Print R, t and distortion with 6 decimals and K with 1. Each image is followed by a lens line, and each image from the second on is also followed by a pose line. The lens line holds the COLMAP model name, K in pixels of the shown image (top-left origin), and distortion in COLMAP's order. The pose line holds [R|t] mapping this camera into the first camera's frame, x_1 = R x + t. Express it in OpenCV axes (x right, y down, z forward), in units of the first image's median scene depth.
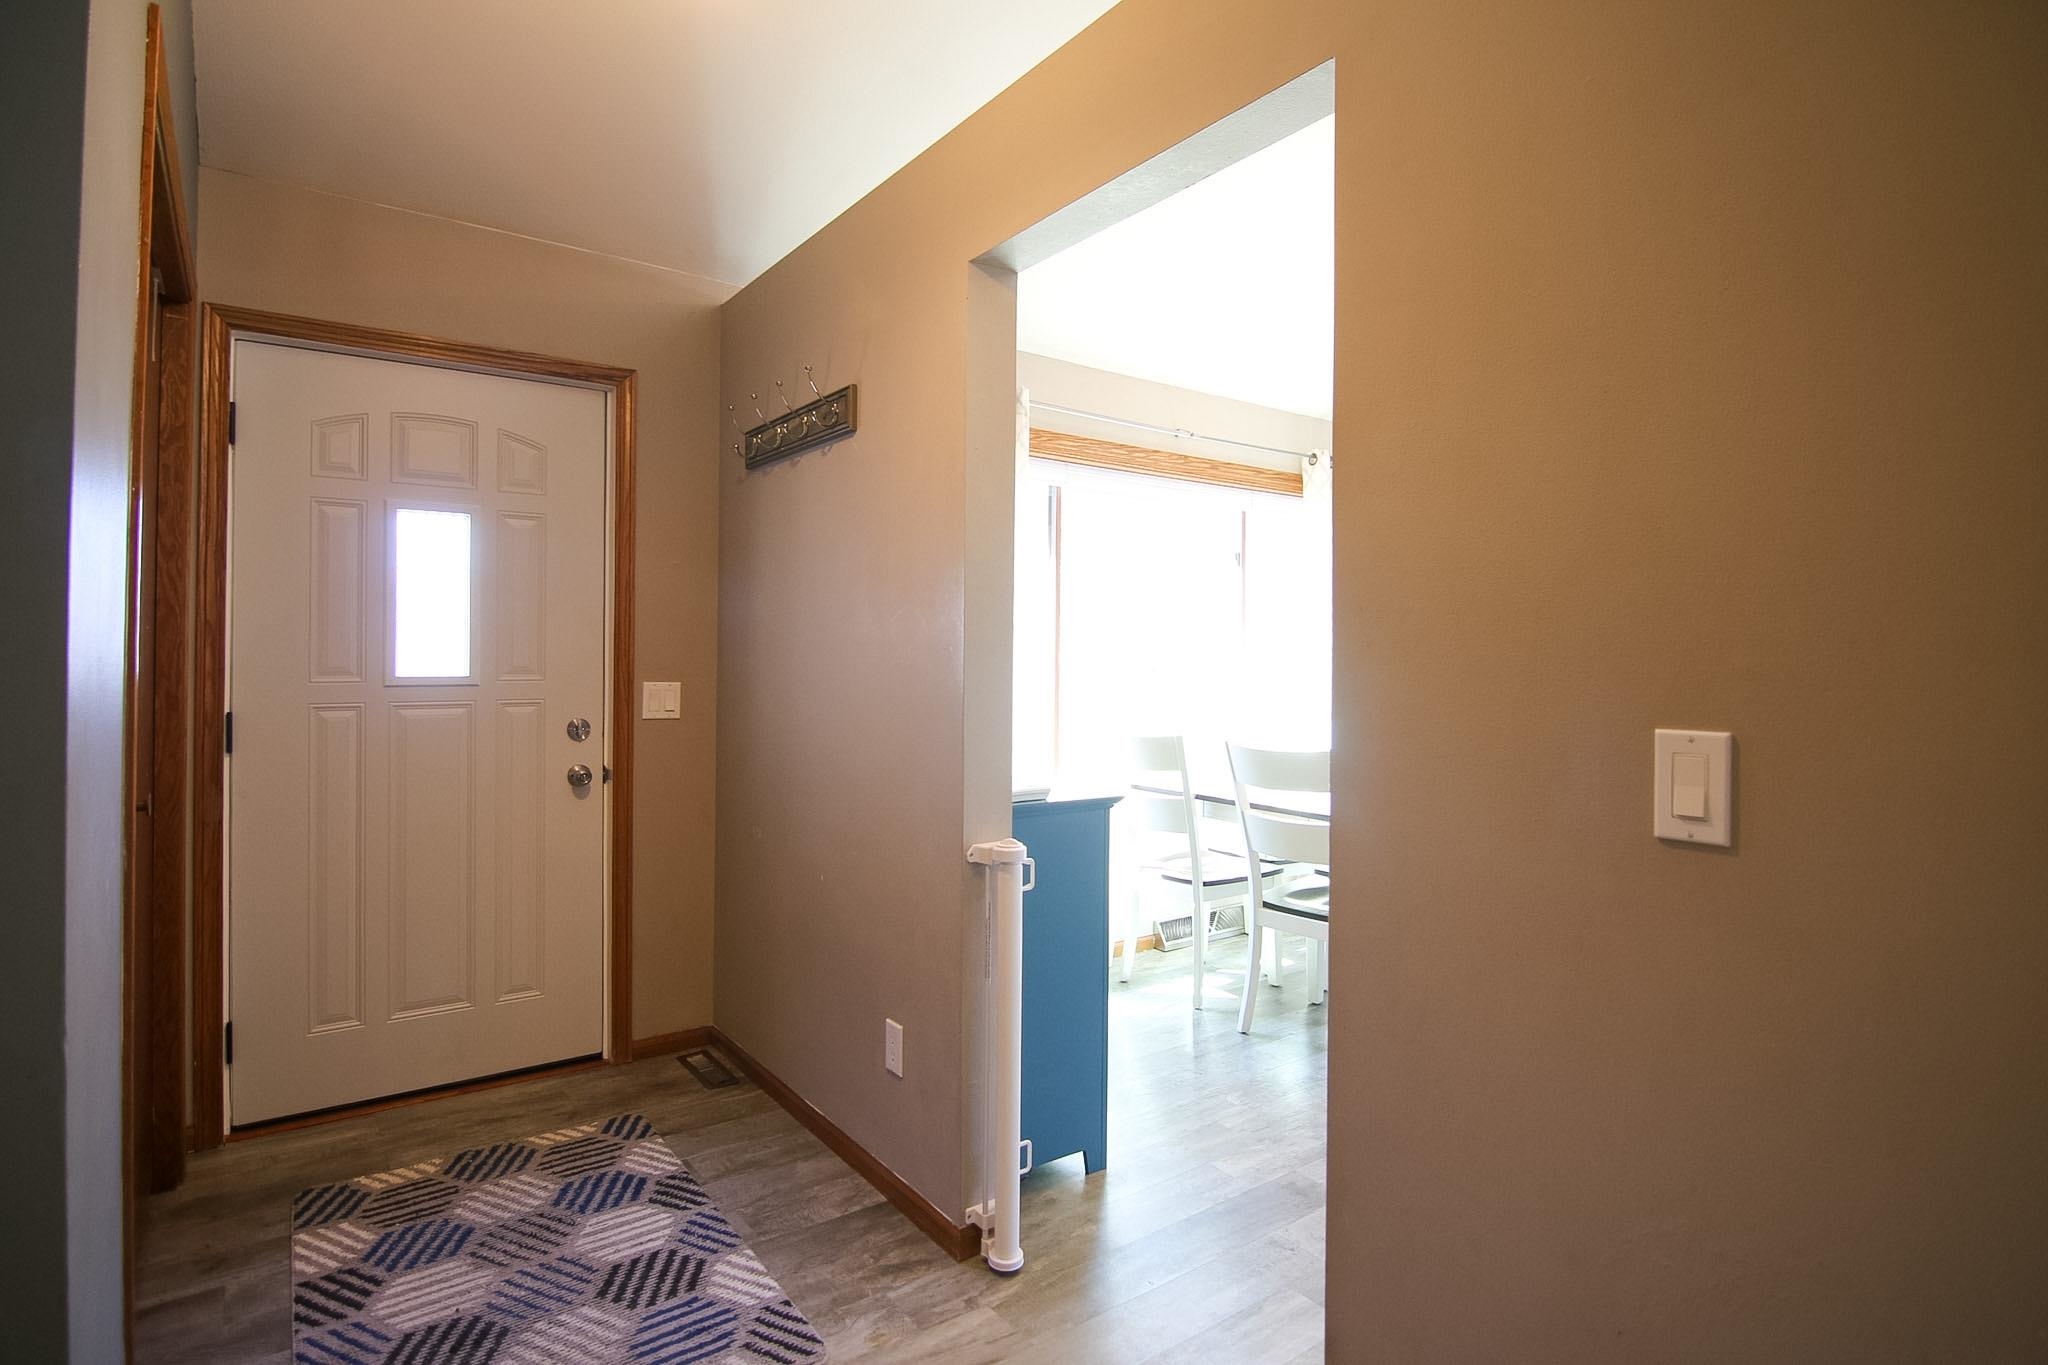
lens RADIAL K [[1041.1, 0, 1028.5], [0, 1041.1, 668.3], [0, 0, 1]] dist [-0.006549, -0.009864]
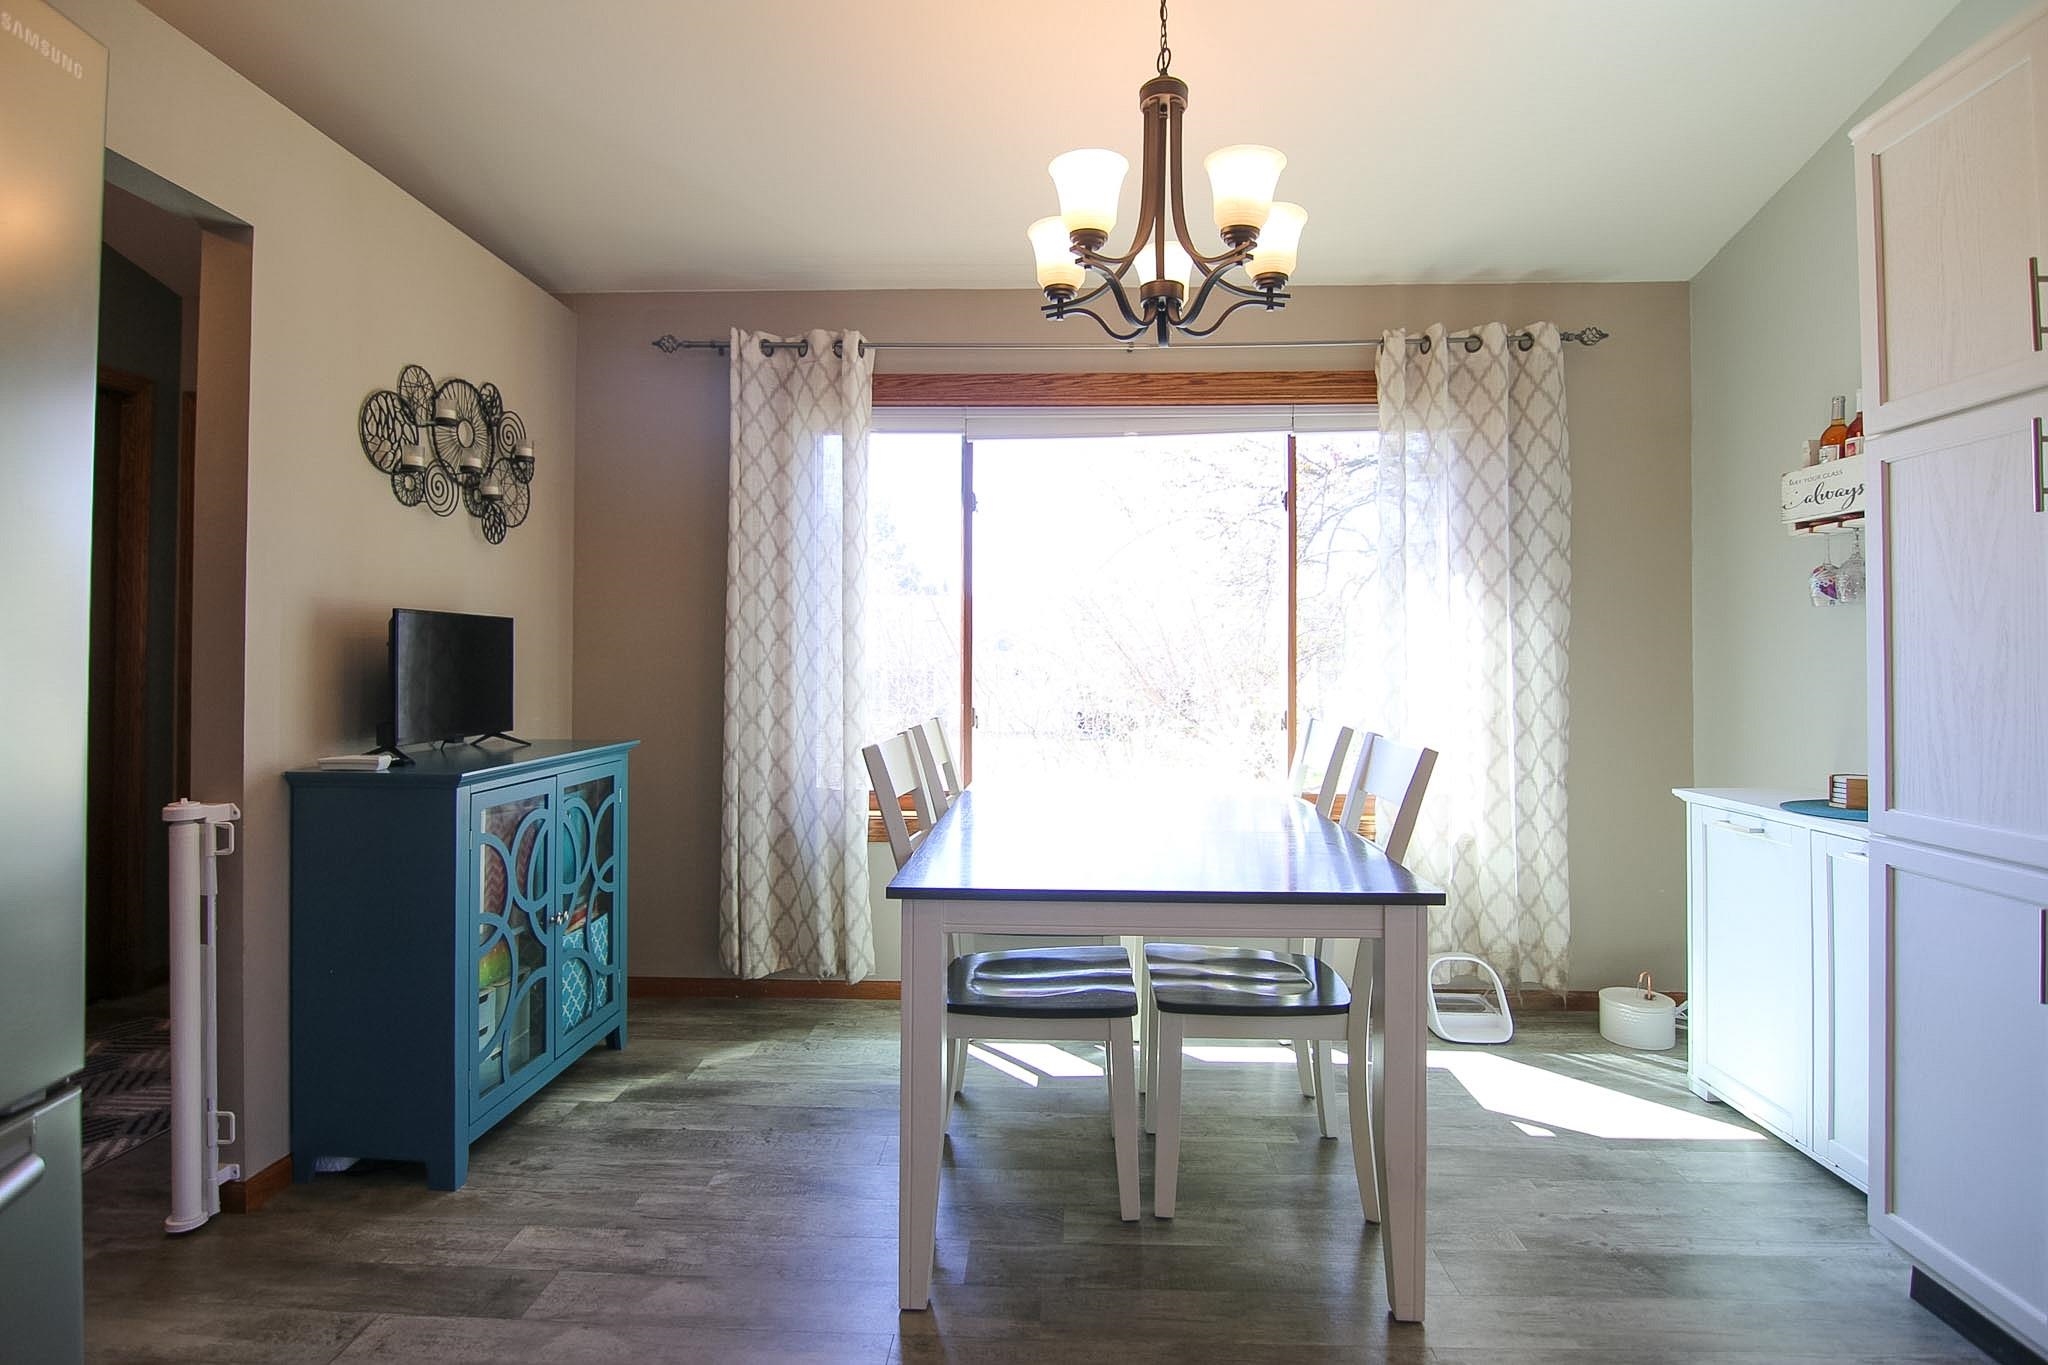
lens RADIAL K [[1041.1, 0, 1024.1], [0, 1041.1, 651.1], [0, 0, 1]] dist [-0.006549, -0.009864]
pose [[0.792693, -0.012205, -0.609498, 1.305602], [0.002223, 0.999851, -0.017131, 0.044522], [0.609616, 0.012225, 0.792602, 0.754715]]
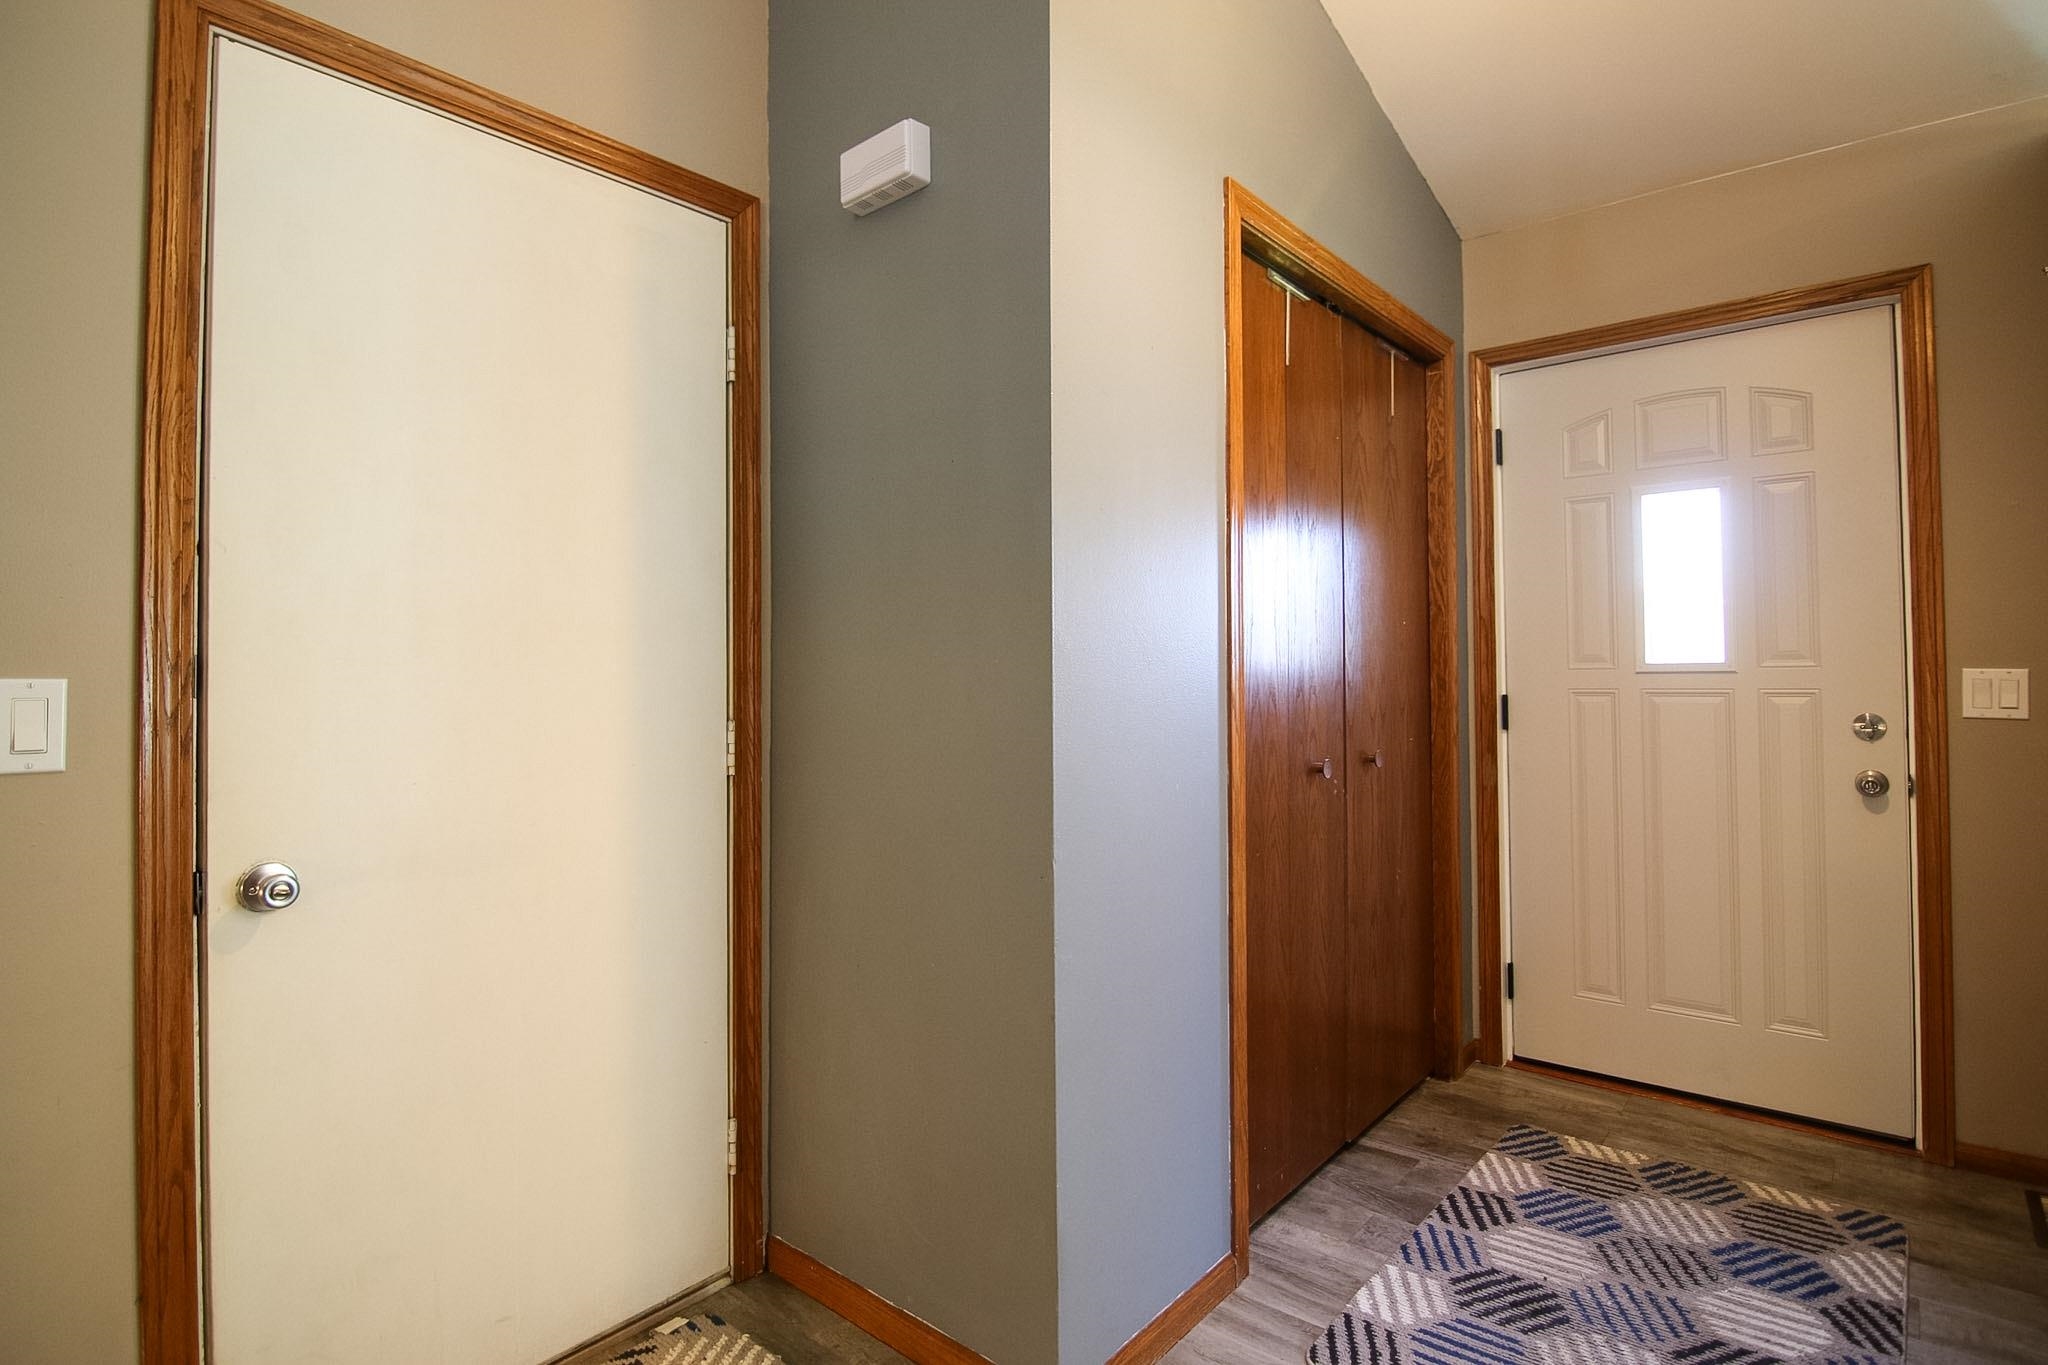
lens RADIAL K [[1041.1, 0, 1005.1], [0, 1041.1, 666.3], [0, 0, 1]] dist [-0.006549, -0.009864]
pose [[0.223725, -0.010355, -0.974597, 0.258220], [0.002298, 0.999946, -0.010097, 0.022673], [0.974650, 0.000019, 0.223737, 0.201967]]
